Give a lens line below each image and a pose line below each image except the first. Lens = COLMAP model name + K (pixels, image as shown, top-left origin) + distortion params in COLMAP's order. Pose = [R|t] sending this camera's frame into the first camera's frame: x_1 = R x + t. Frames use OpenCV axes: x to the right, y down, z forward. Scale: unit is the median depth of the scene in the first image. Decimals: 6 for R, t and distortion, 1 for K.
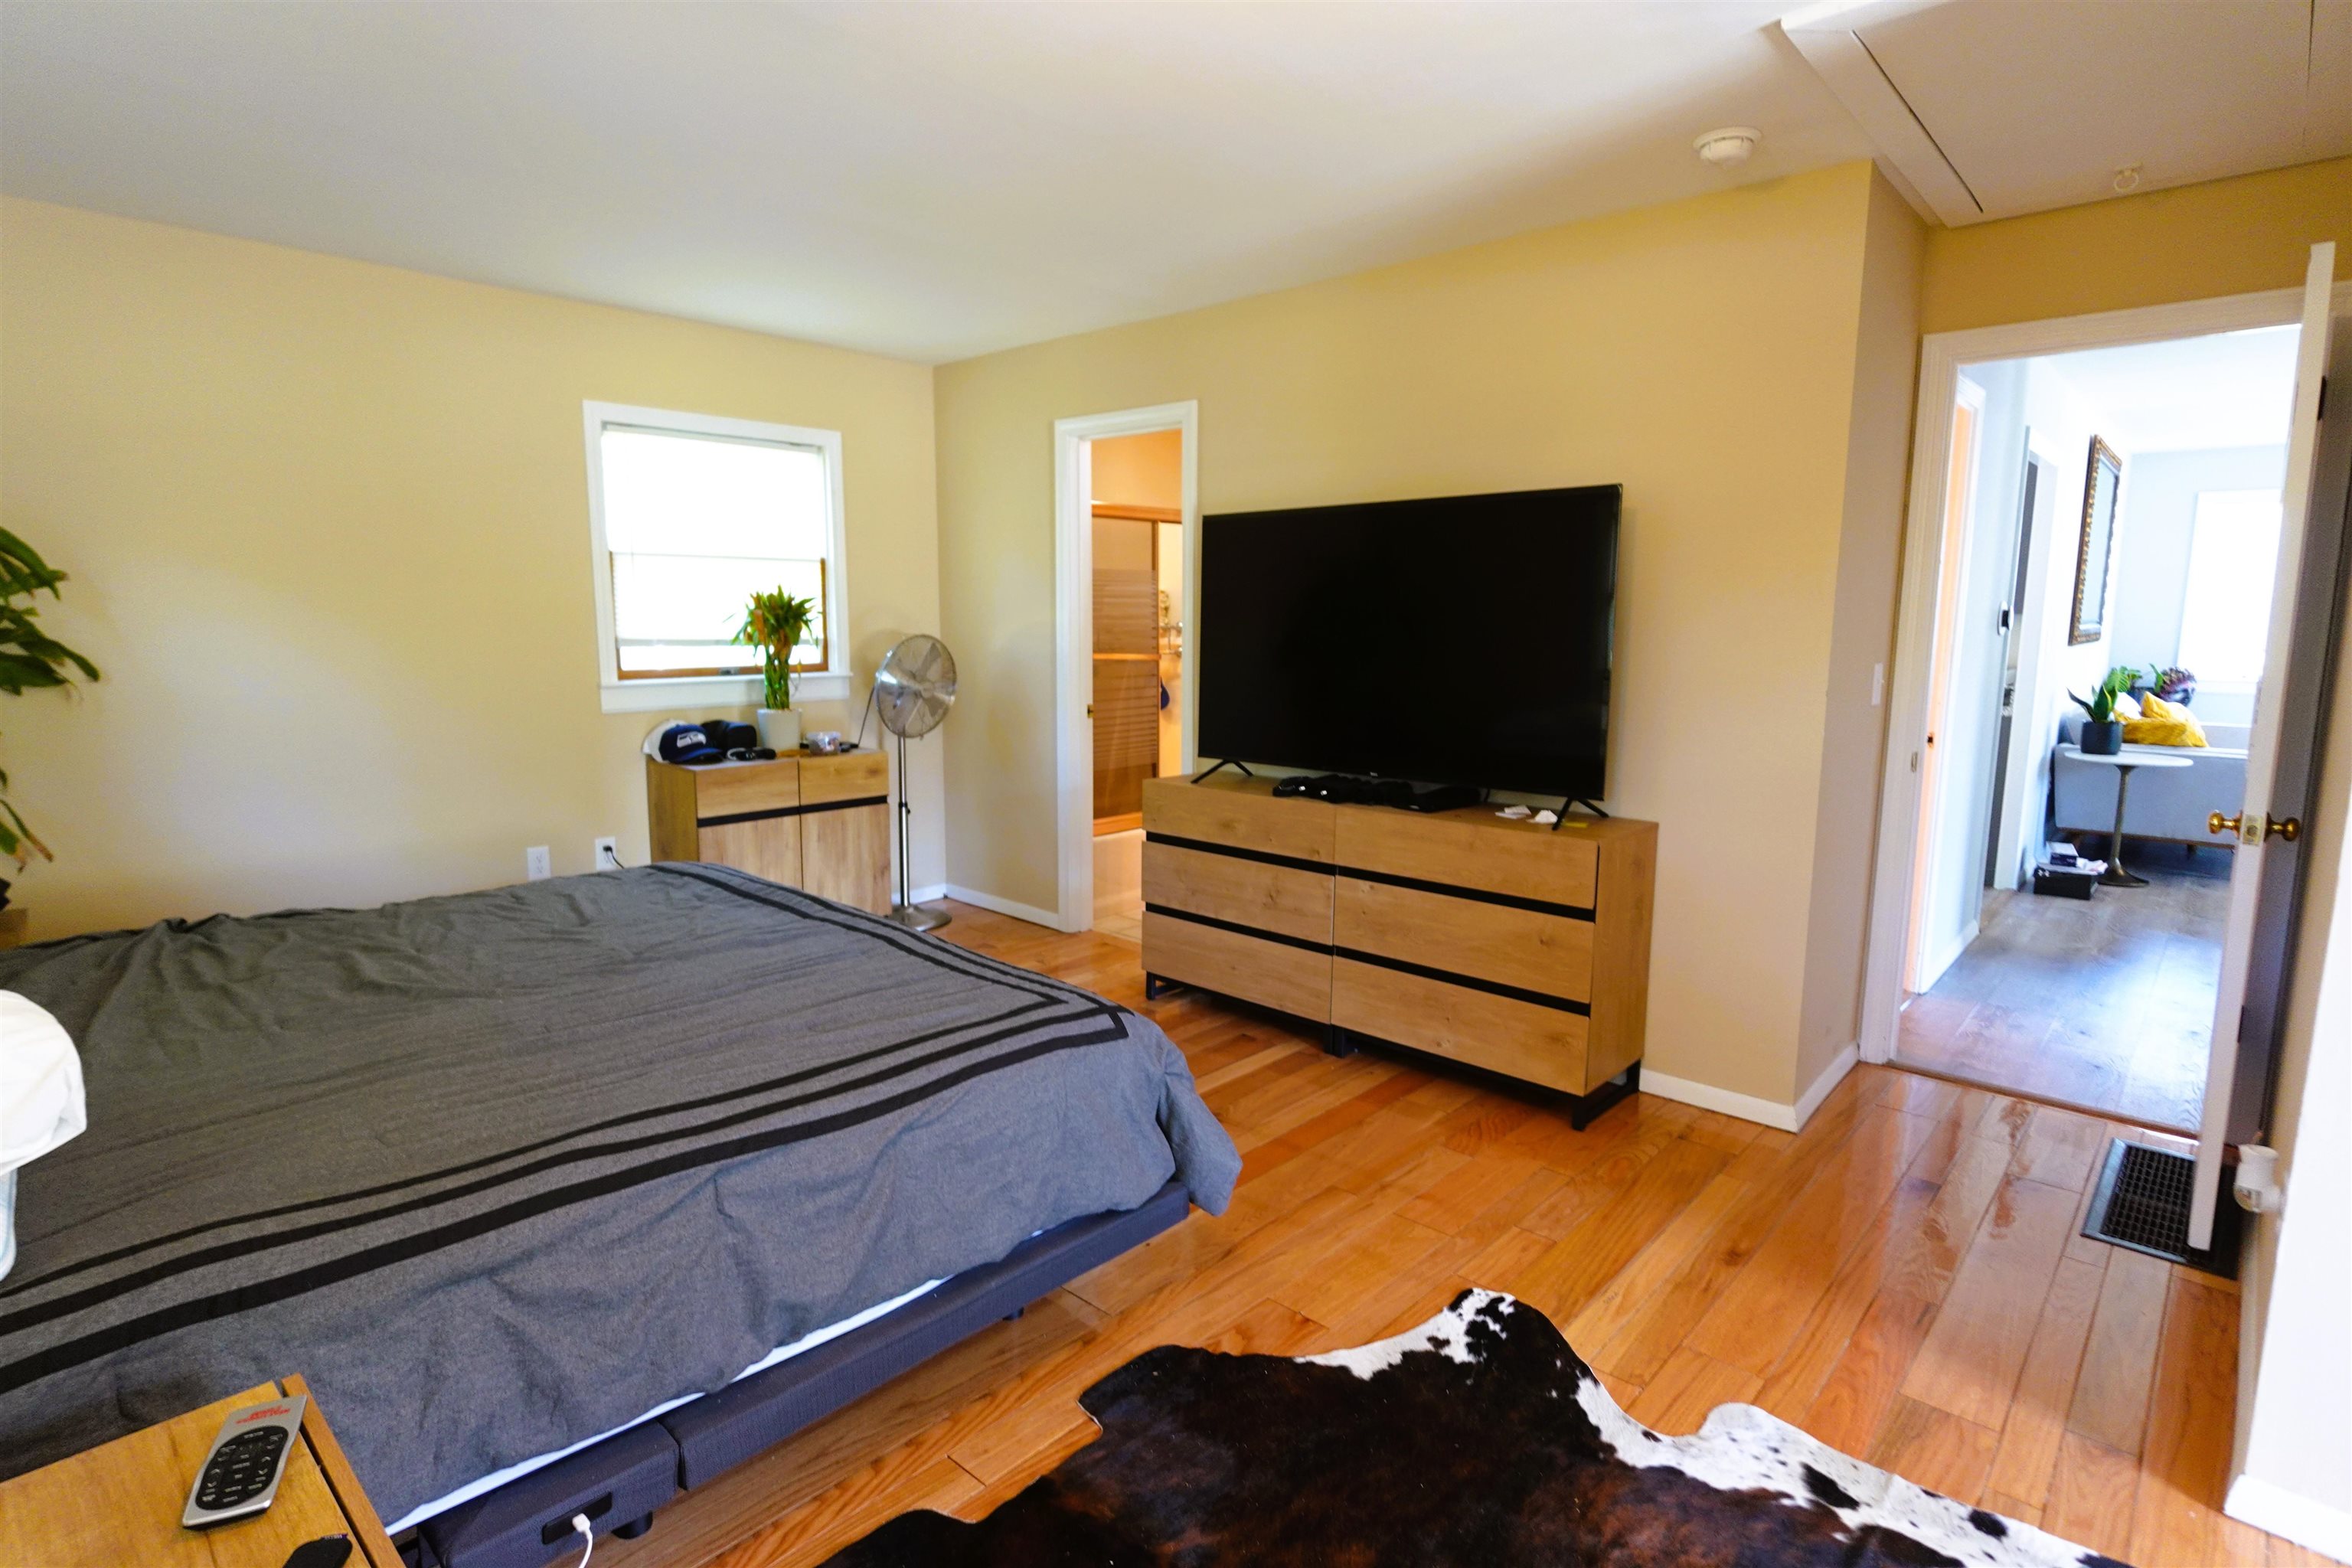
lens RADIAL K [[1184.7, 0, 1176.0], [0, 1184.7, 784.0], [0, 0, 1]] dist [-0.000922, -0.000748]
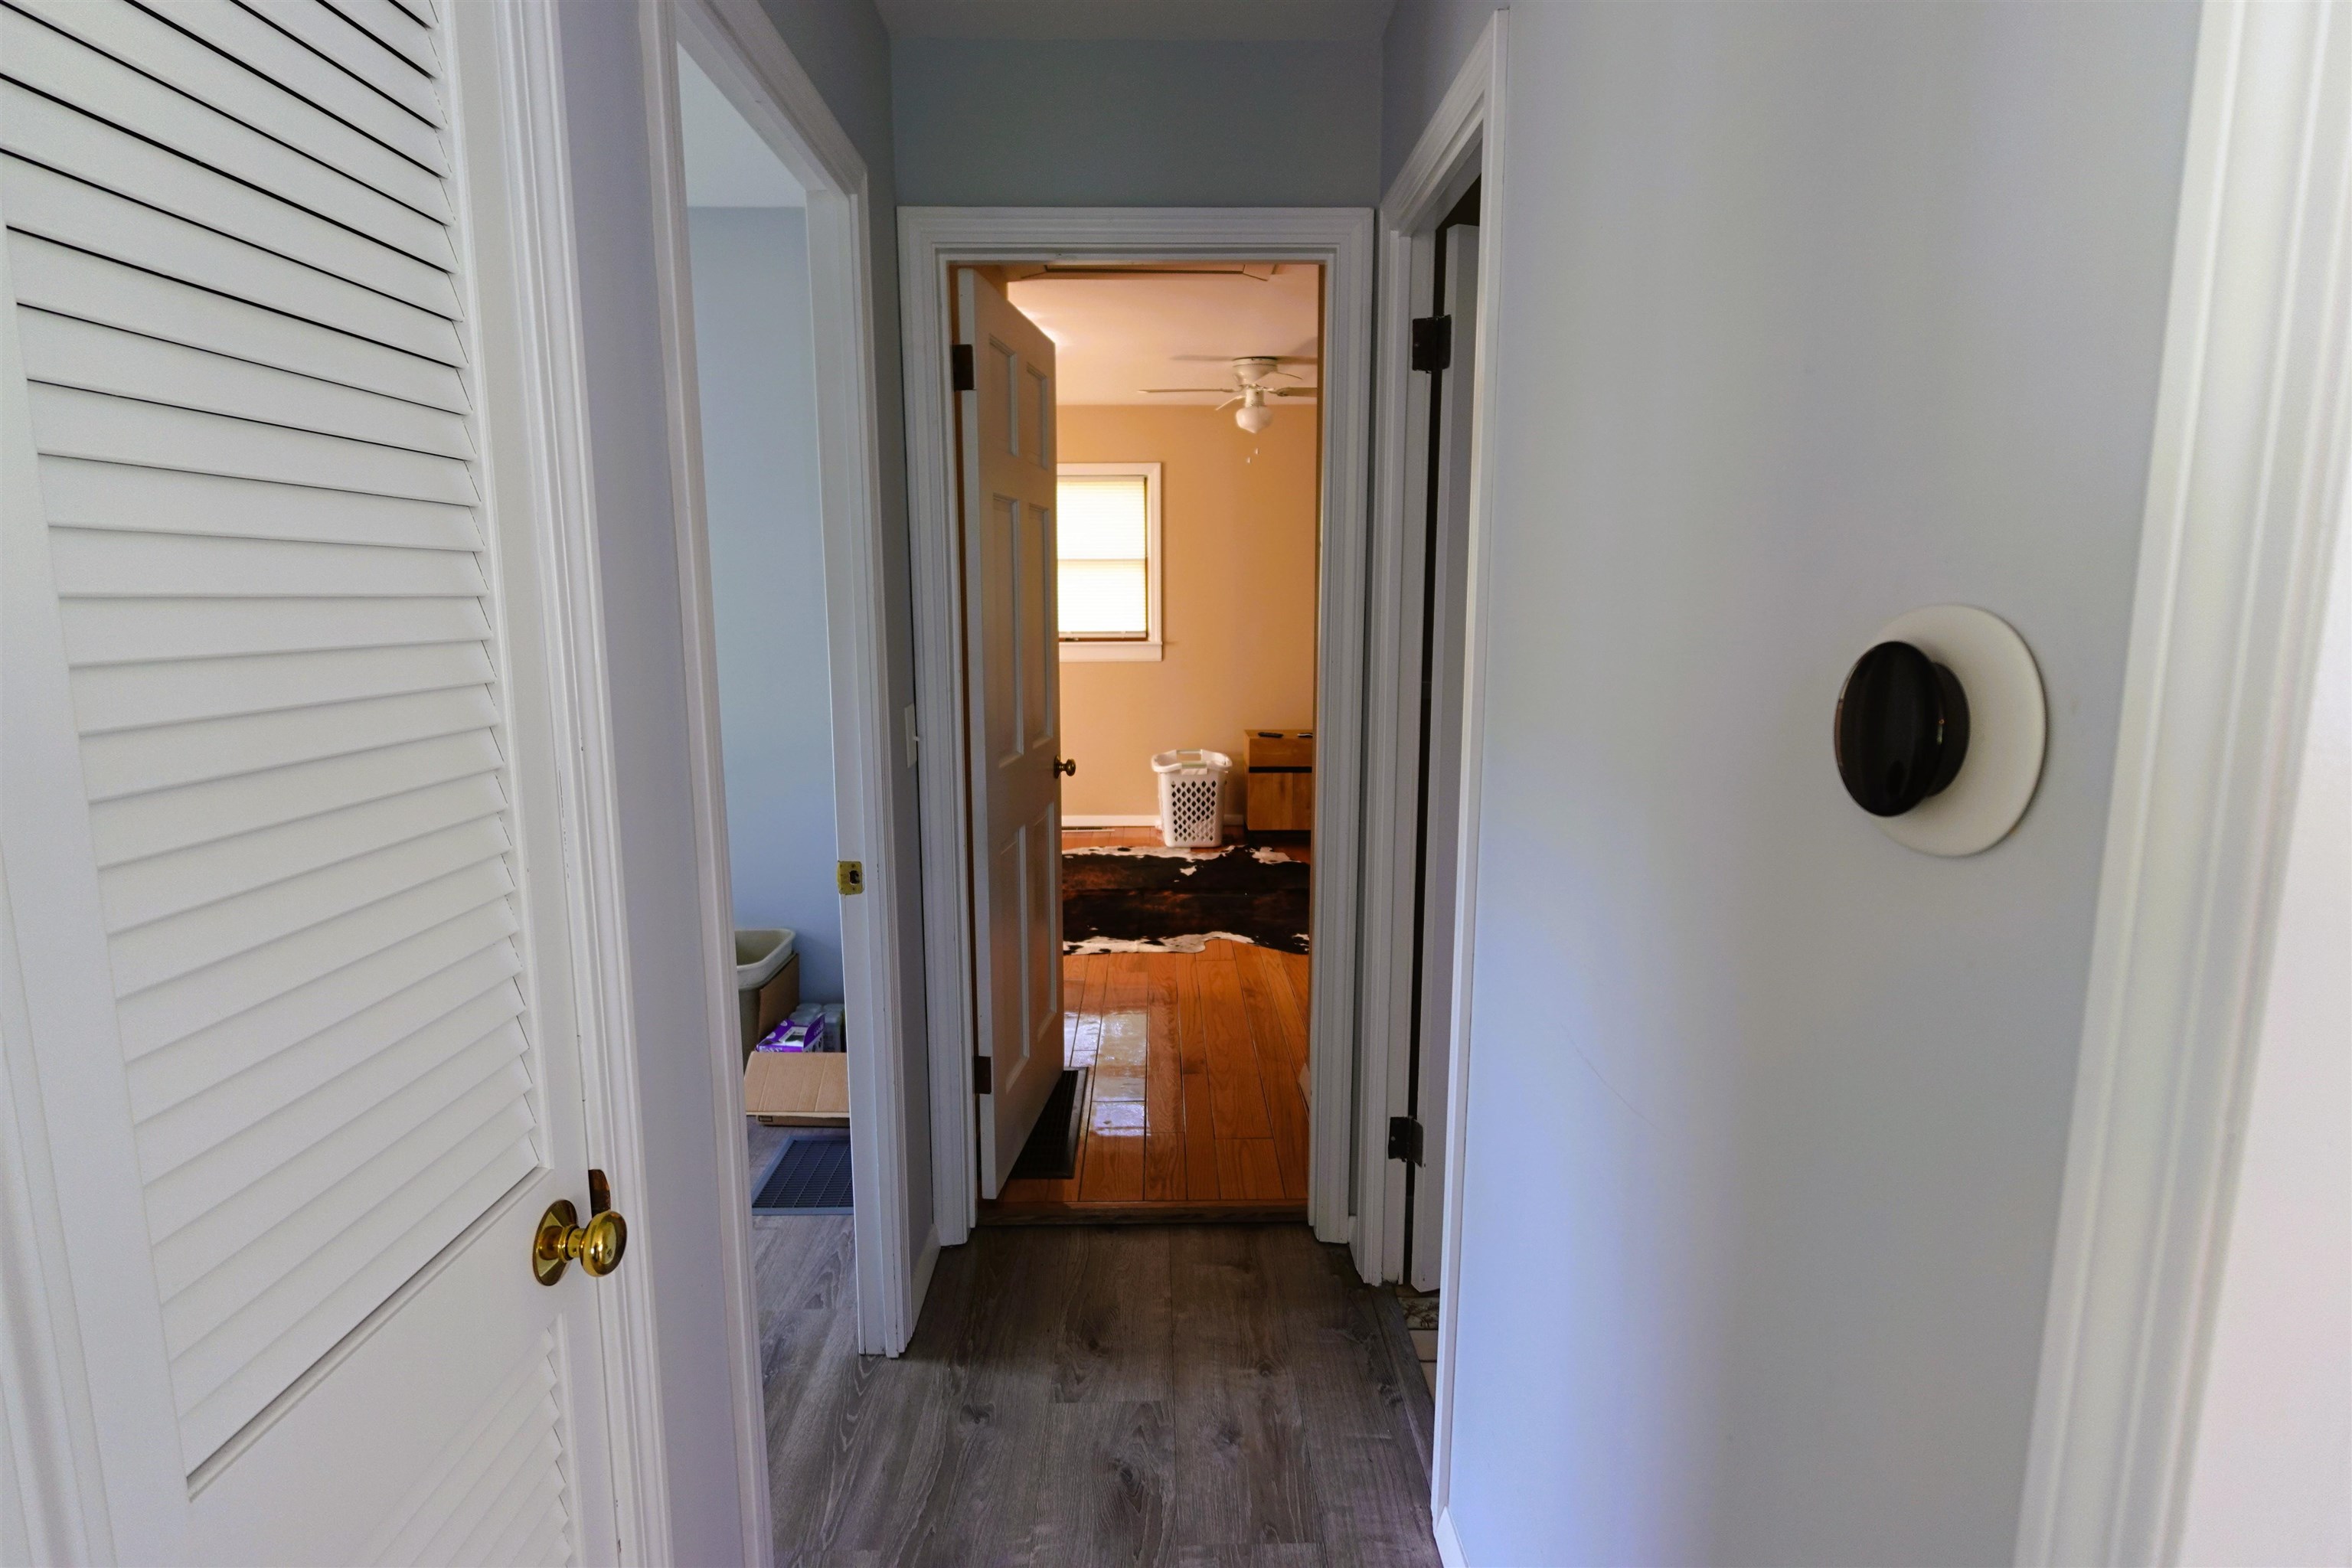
lens RADIAL K [[1188.0, 0, 1176.0], [0, 1188.0, 784.0], [0, 0, 1]] dist [0.000908, -0.001427]
pose [[-0.727161, 0.105313, -0.678340, 1.009553], [-0.101383, 0.960851, 0.257852, -0.182483], [0.678939, 0.256272, -0.688016, 1.229213]]
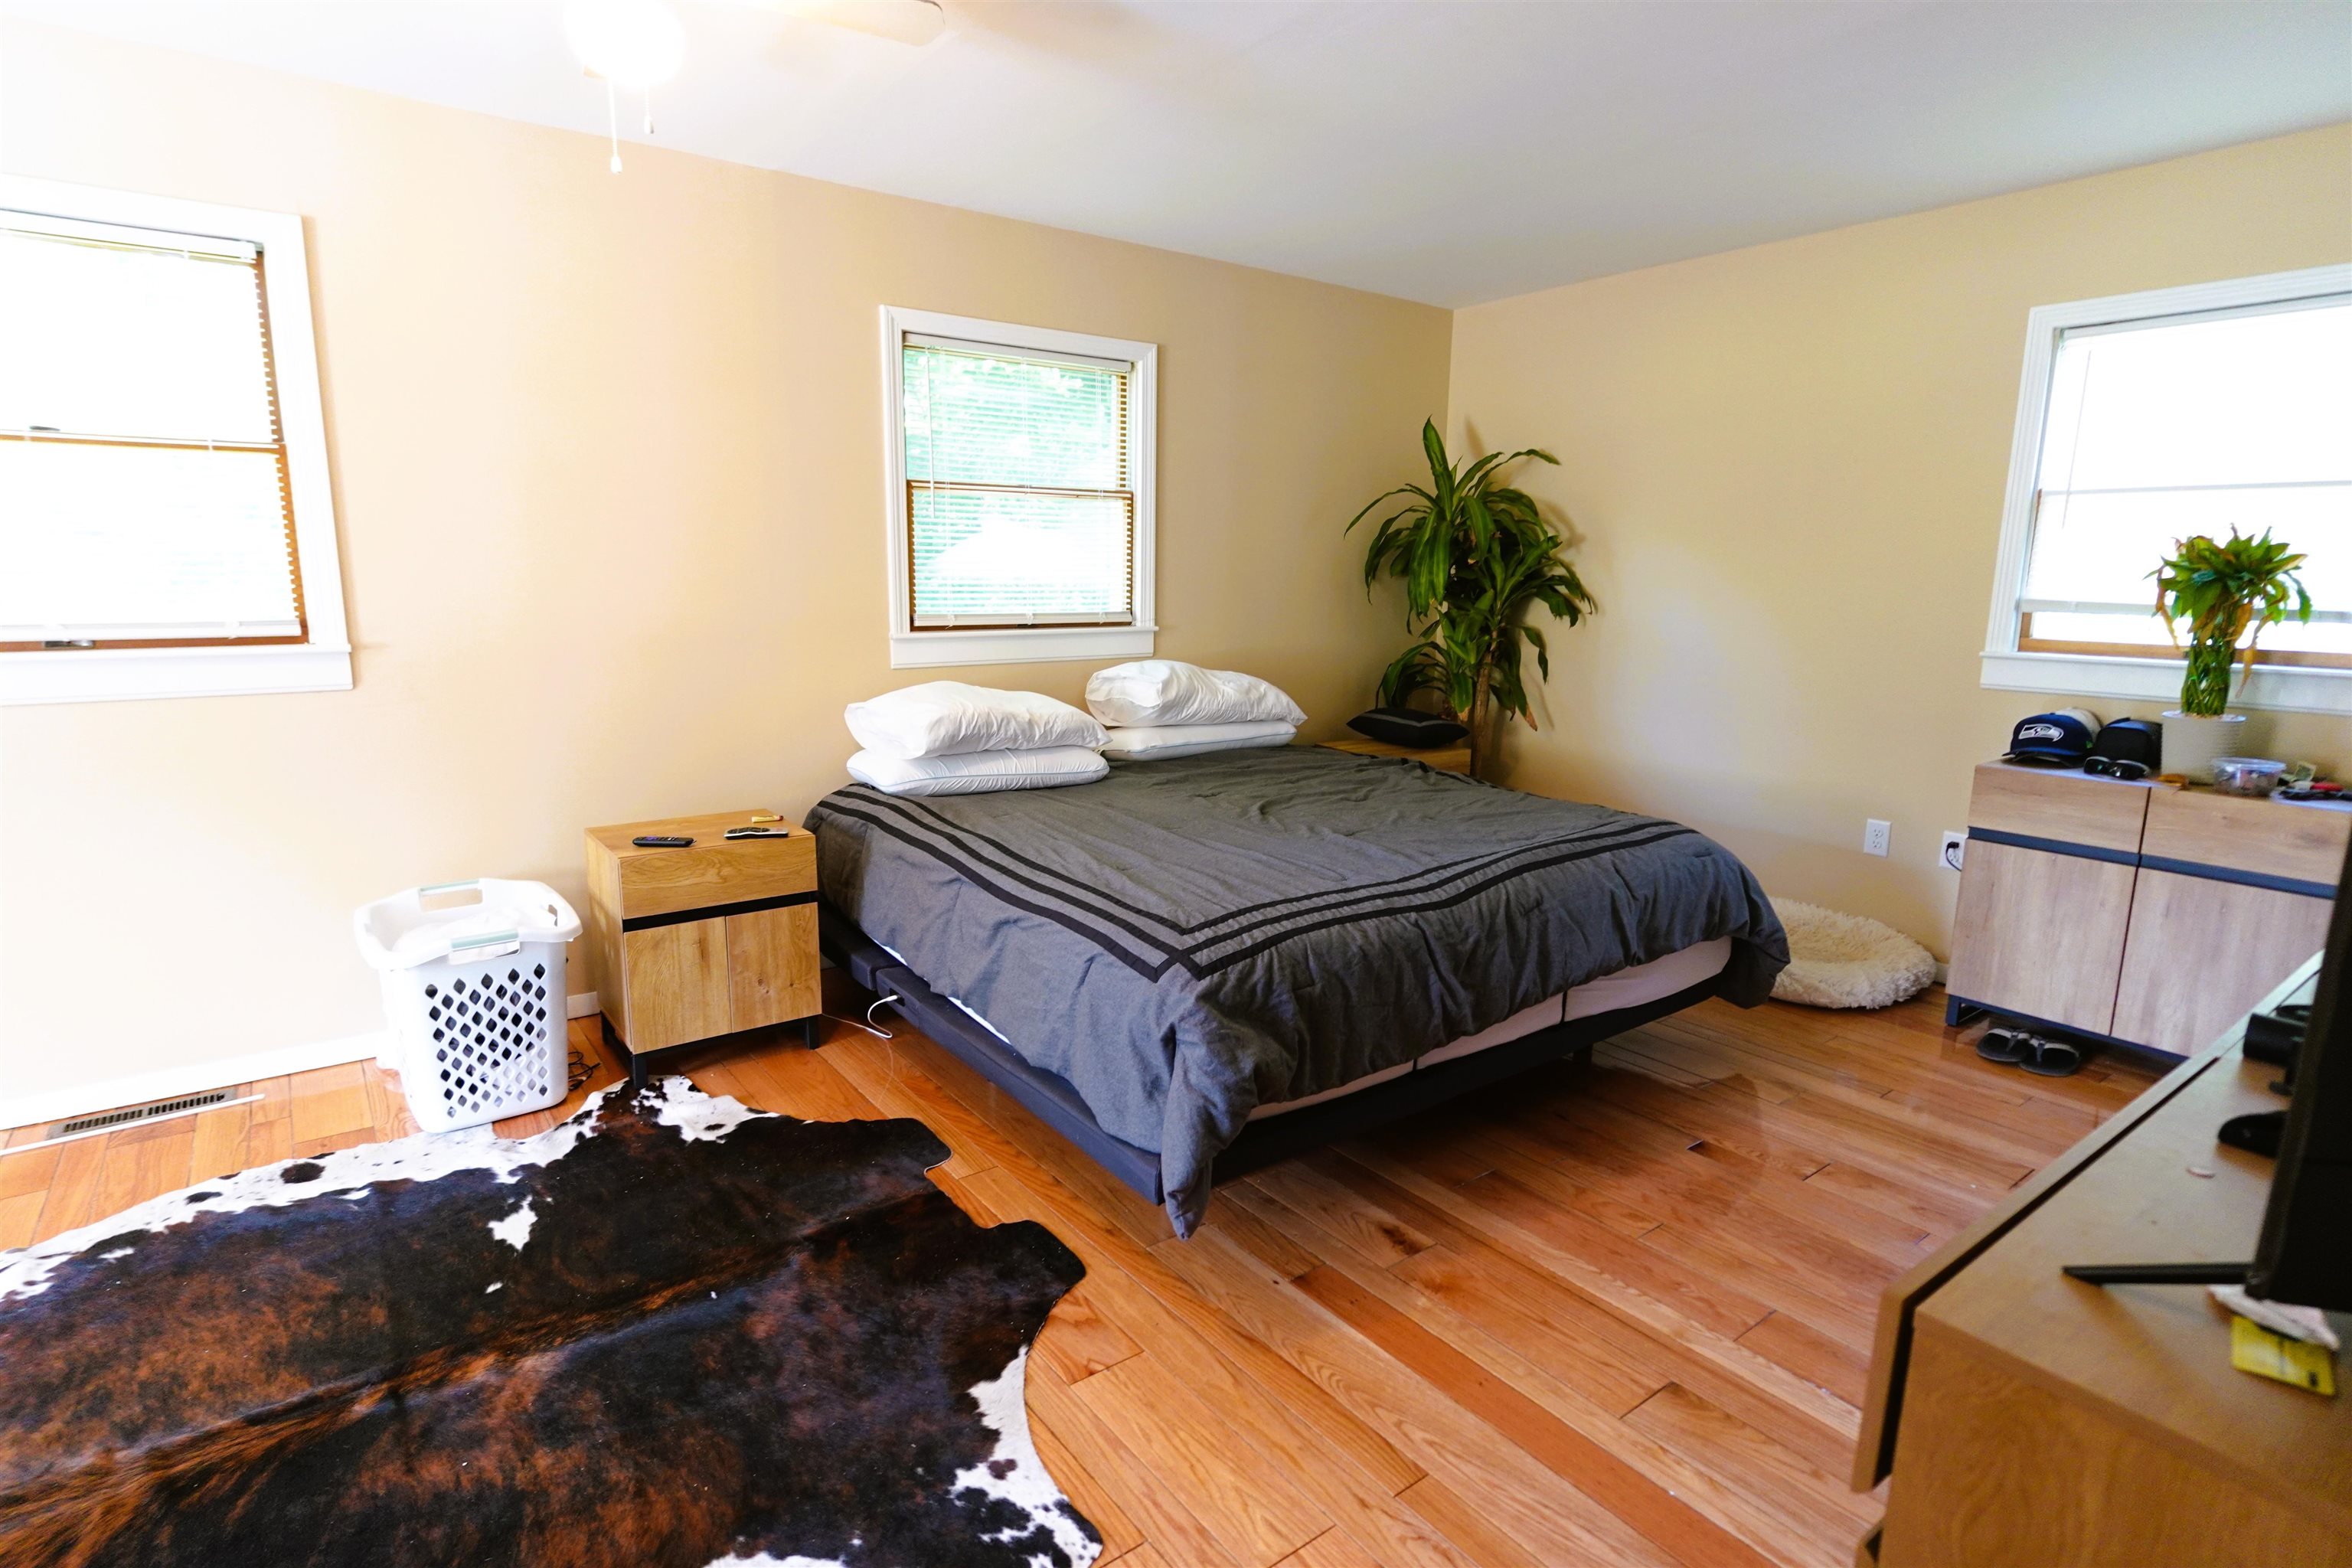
lens RADIAL K [[1188.0, 0, 1176.0], [0, 1188.0, 784.0], [0, 0, 1]] dist [0.000908, -0.001427]
pose [[-0.187480, 0.171760, -0.967135, 0.483677], [-0.153254, 0.967421, 0.201519, -0.080887], [0.970239, 0.185998, -0.155049, 0.625969]]
